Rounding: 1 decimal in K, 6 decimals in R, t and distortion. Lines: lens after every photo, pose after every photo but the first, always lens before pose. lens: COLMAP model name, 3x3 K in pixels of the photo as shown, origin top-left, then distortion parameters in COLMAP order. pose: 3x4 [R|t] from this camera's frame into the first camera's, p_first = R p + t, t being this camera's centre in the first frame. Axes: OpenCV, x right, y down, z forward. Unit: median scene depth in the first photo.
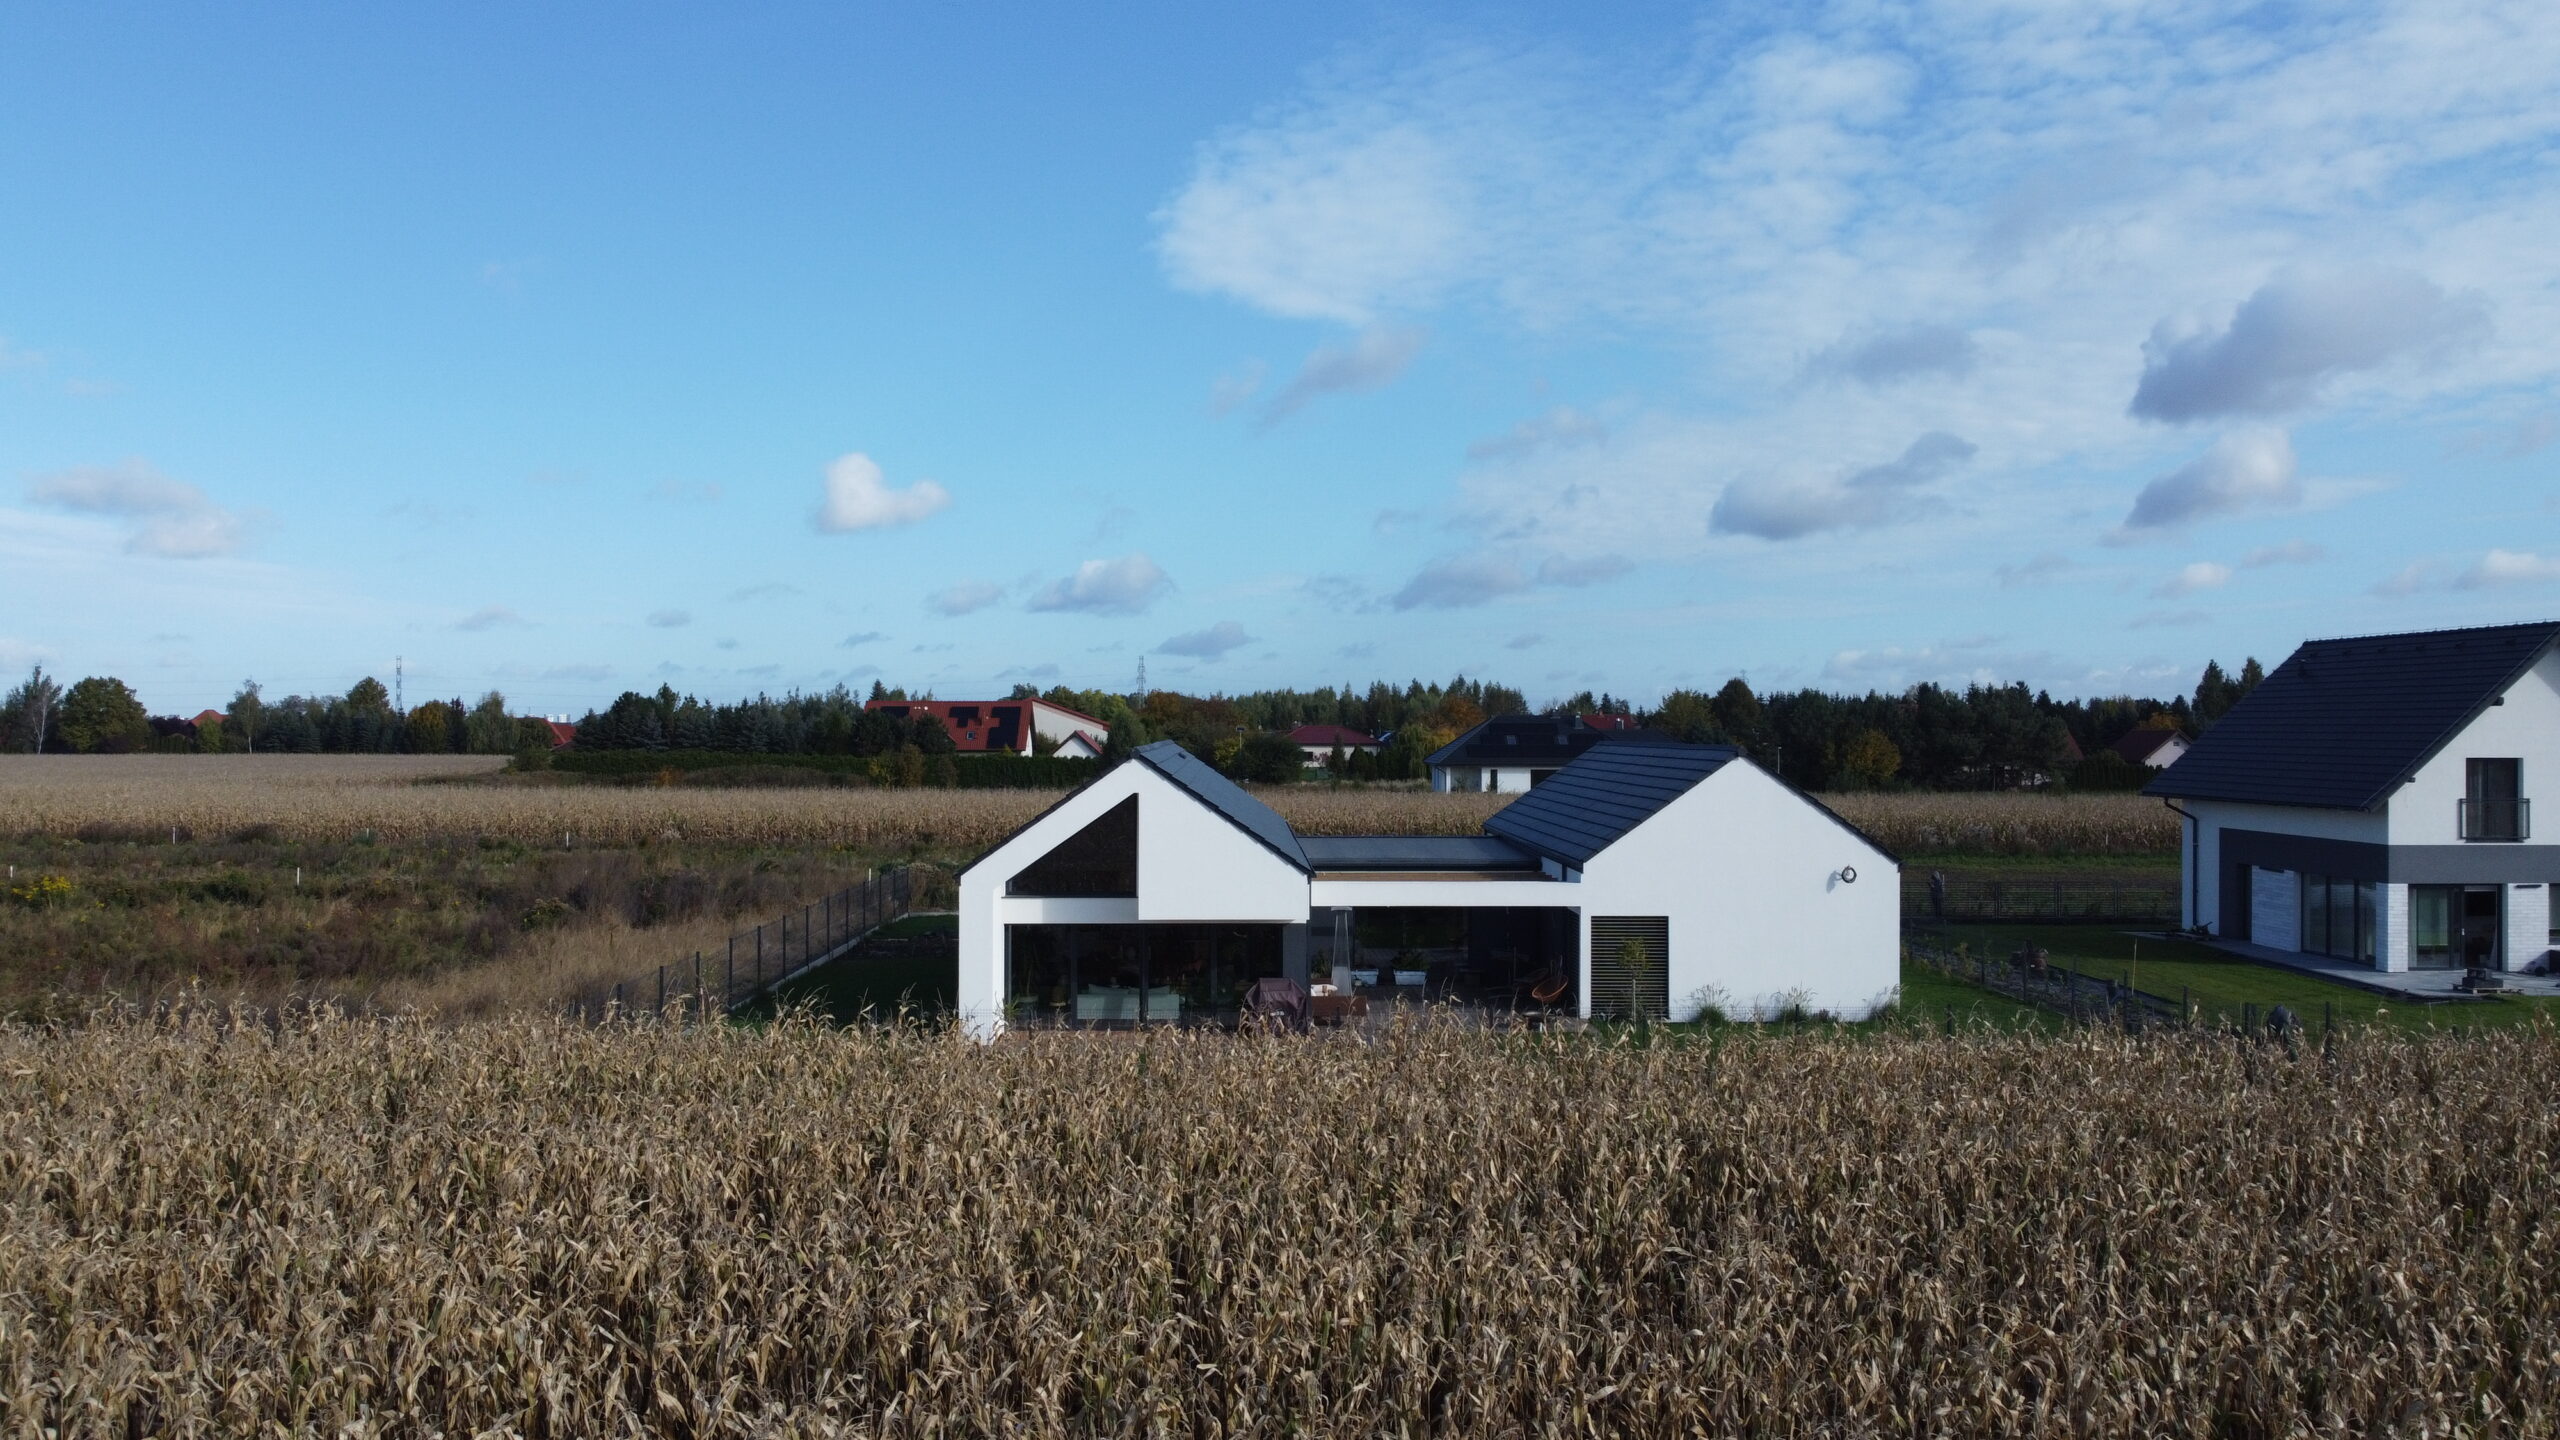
lens RADIAL K [[1934.4, 0, 1272.4], [0, 1934.4, 715.6], [0, 0, 1]] dist [0.005952, -0.010613]
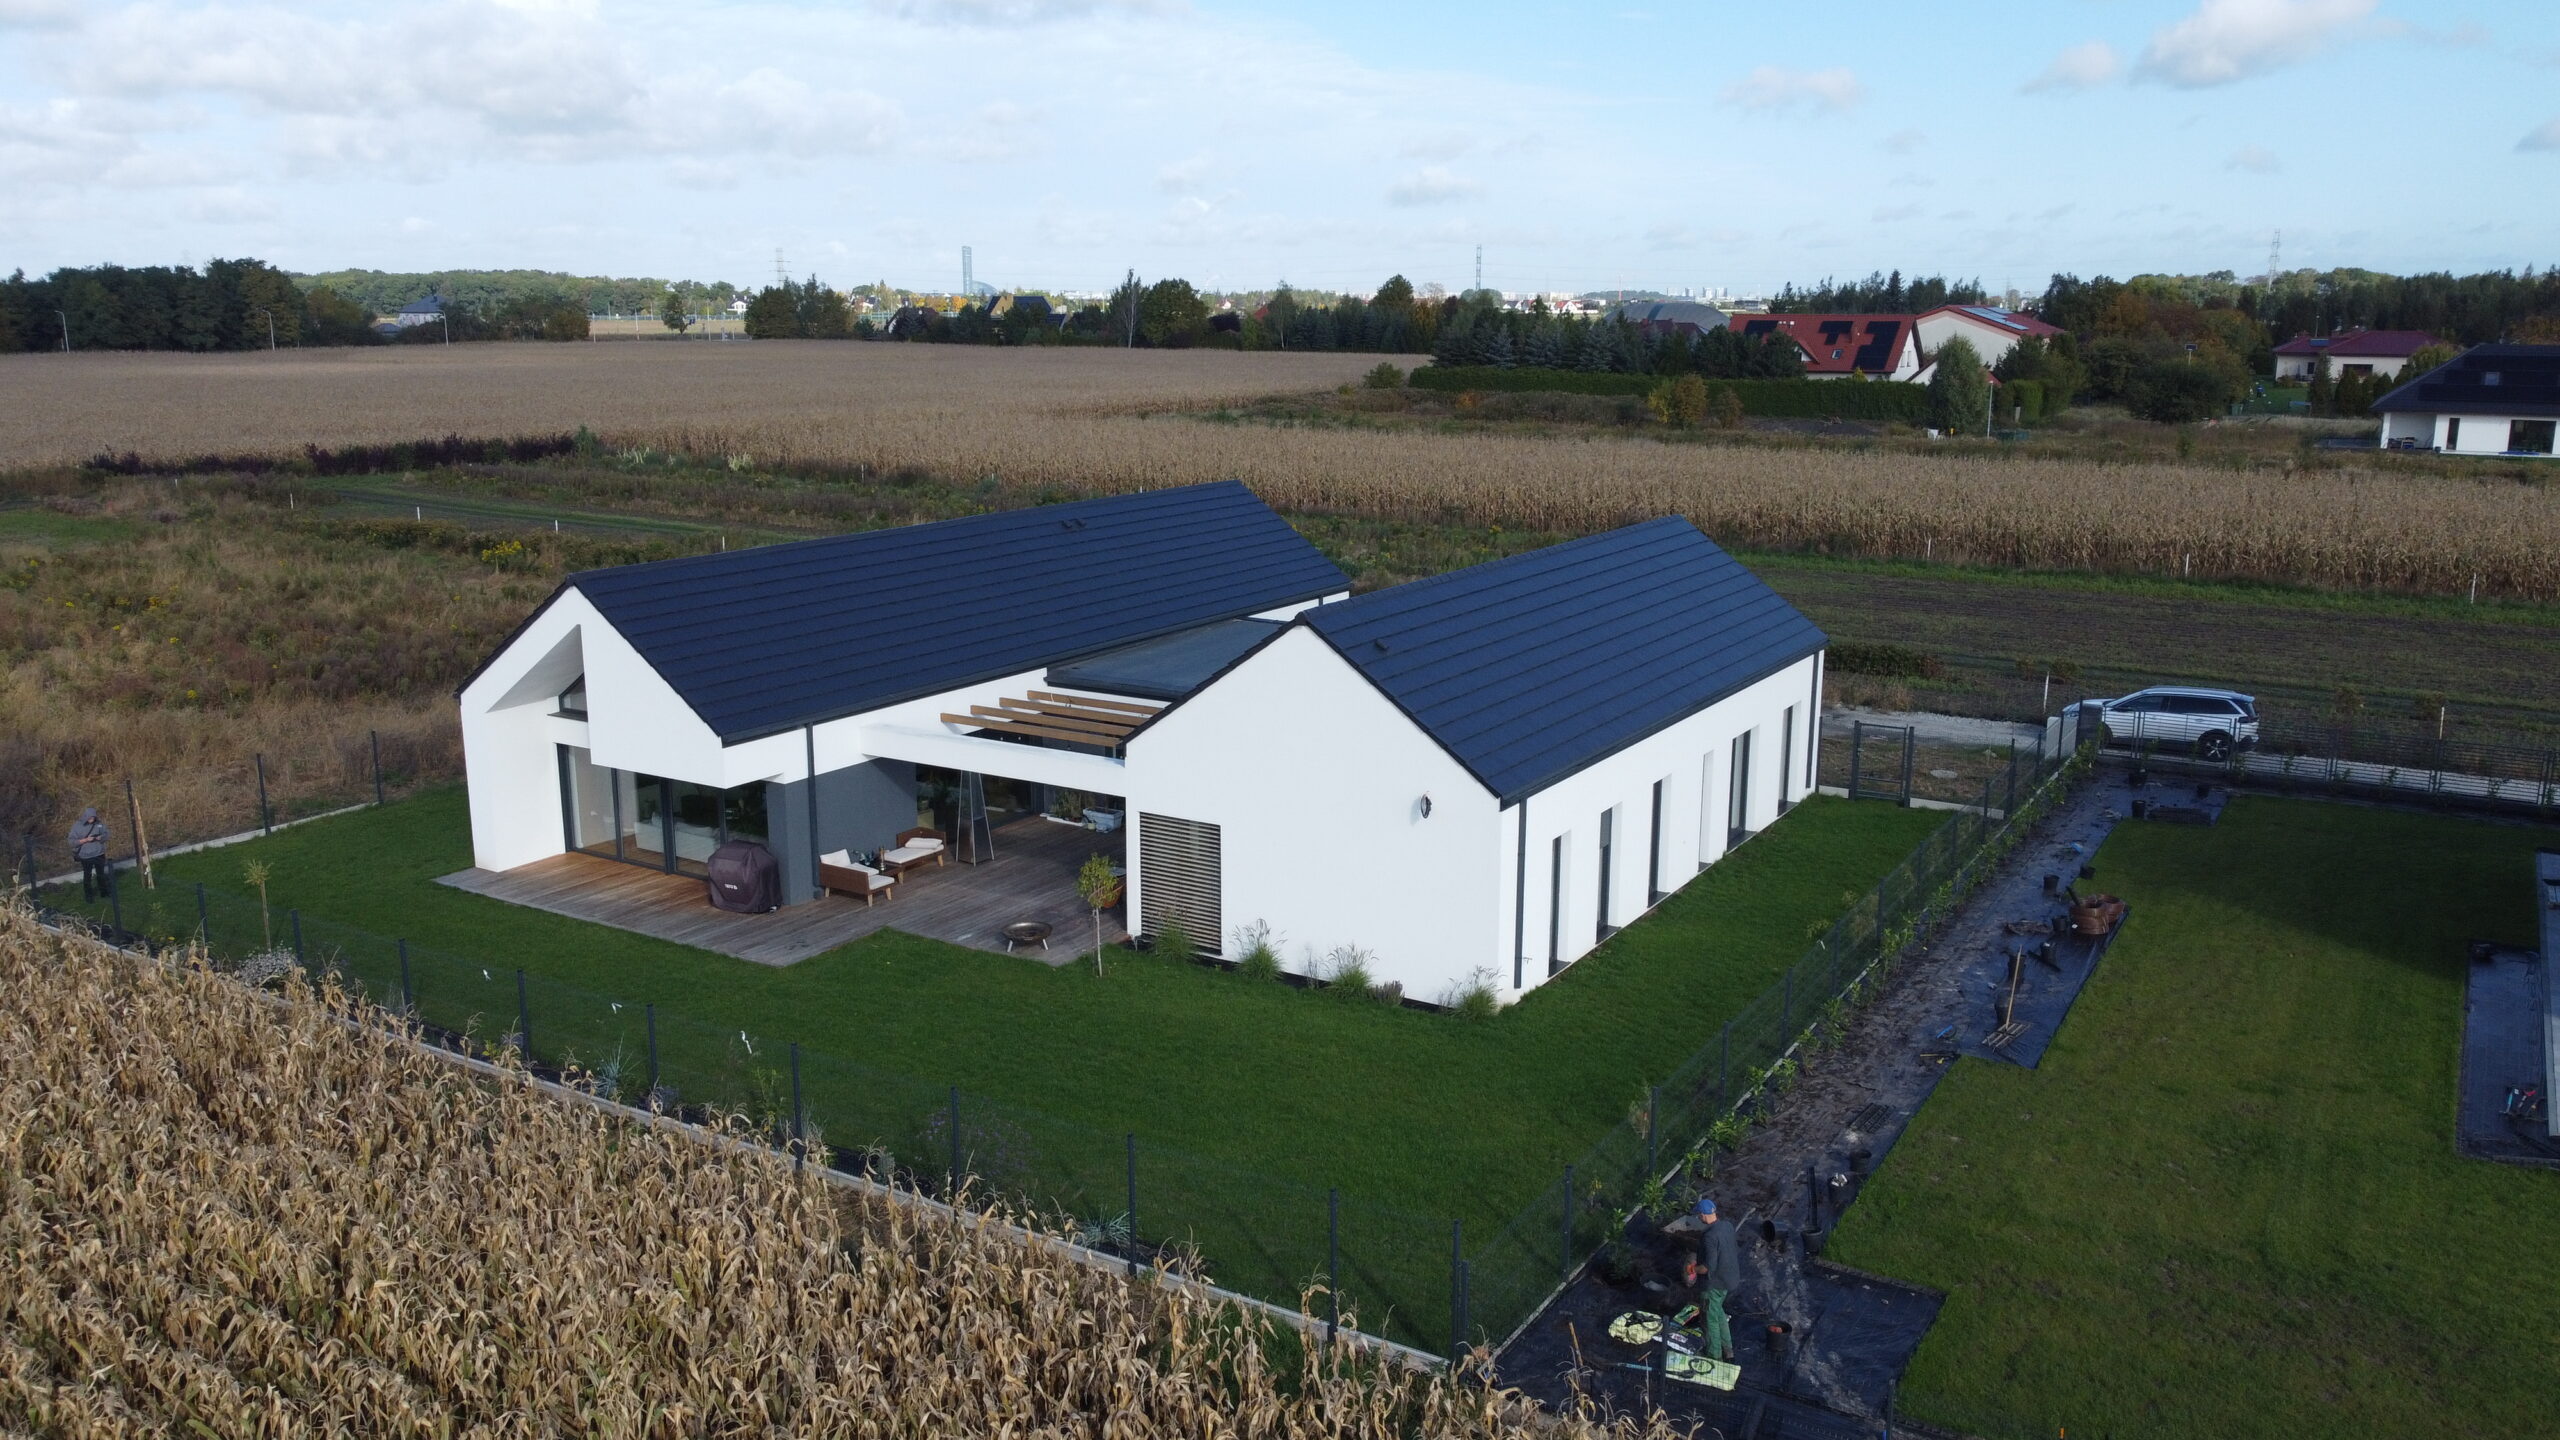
lens RADIAL K [[1934.4, 0, 1272.4], [0, 1934.4, 715.6], [0, 0, 1]] dist [0.005952, -0.010613]
pose [[0.837217, 0.114100, -0.534835, 0.147988], [0.004198, 0.976623, 0.214920, -0.023804], [0.546854, -0.182180, 0.817166, 0.096781]]
